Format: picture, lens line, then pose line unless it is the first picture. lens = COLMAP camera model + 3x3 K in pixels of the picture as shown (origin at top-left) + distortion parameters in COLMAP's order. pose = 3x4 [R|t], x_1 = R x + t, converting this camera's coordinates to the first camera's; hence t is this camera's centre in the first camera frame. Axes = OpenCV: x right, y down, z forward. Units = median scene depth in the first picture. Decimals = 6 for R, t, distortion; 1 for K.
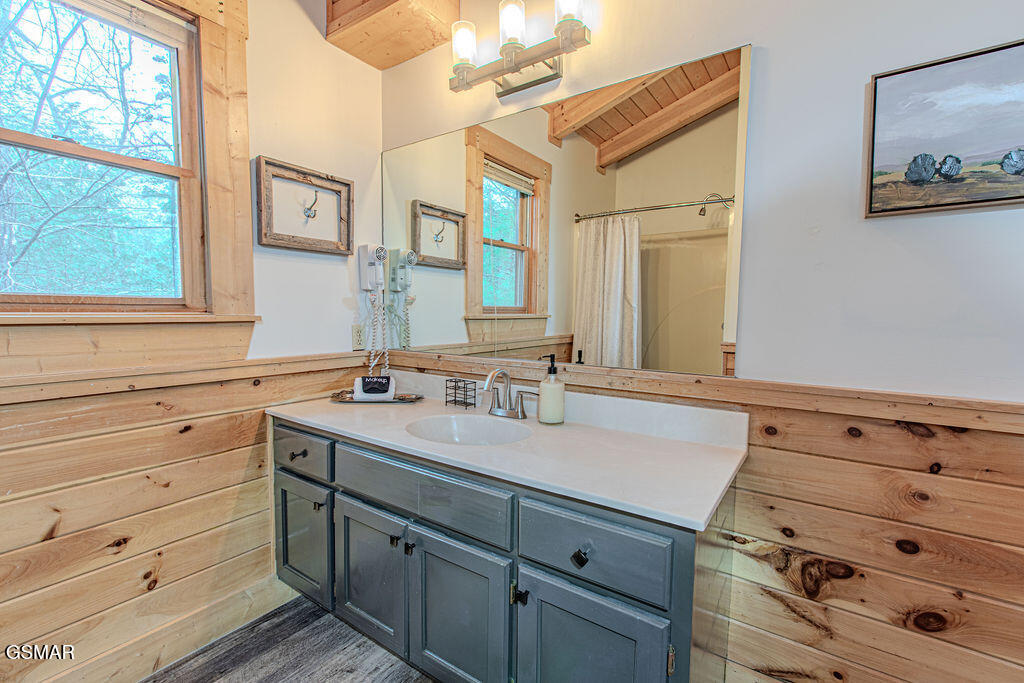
lens RADIAL K [[453.8, 0, 510.6], [0, 453.8, 345.4], [0, 0, 1]] dist [0.004736, -0.001648]
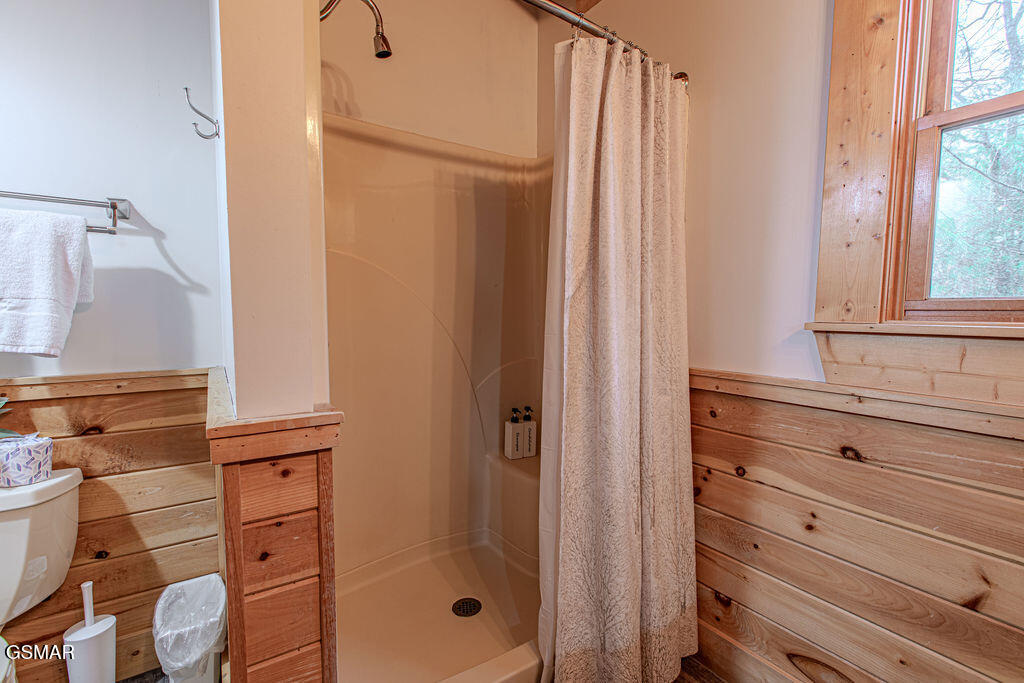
lens RADIAL K [[453.8, 0, 509.5], [0, 453.8, 345.4], [0, 0, 1]] dist [0.004736, -0.001648]
pose [[-0.372536, 0.058513, -0.926171, -0.009293], [-0.078472, 0.992450, 0.094265, -0.036780], [0.924694, 0.107795, -0.365131, 0.463728]]
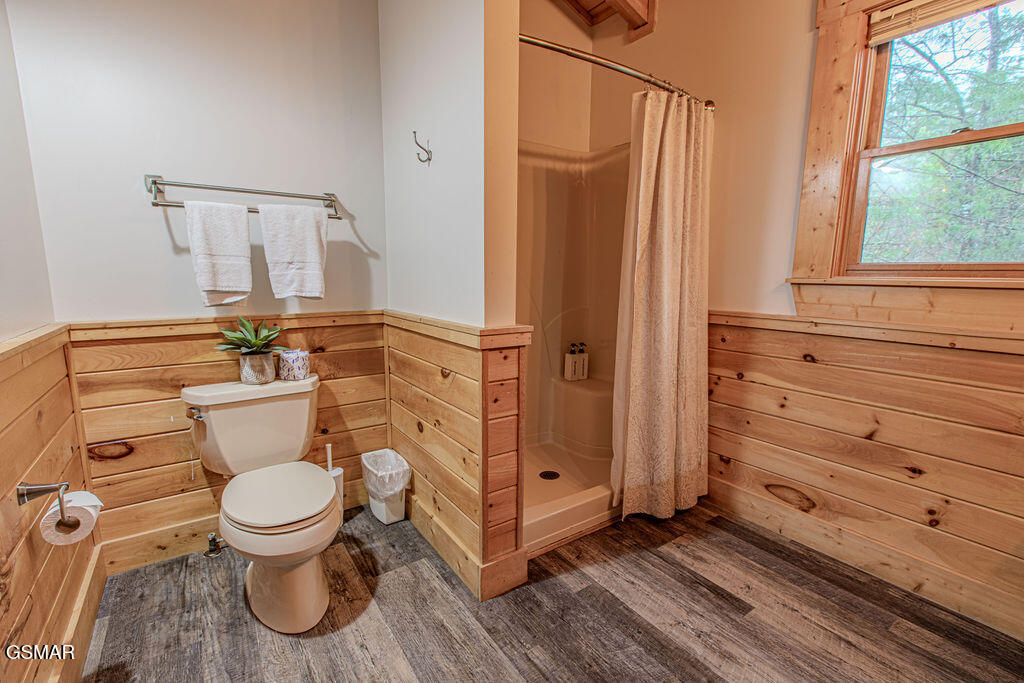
lens RADIAL K [[453.8, 0, 509.5], [0, 453.8, 344.3], [0, 0, 1]] dist [0.004736, -0.001648]
pose [[-0.353711, 0.135639, -0.925468, 0.596198], [-0.079612, 0.981473, 0.174275, -0.017835], [0.931961, 0.135322, -0.336359, 0.369811]]
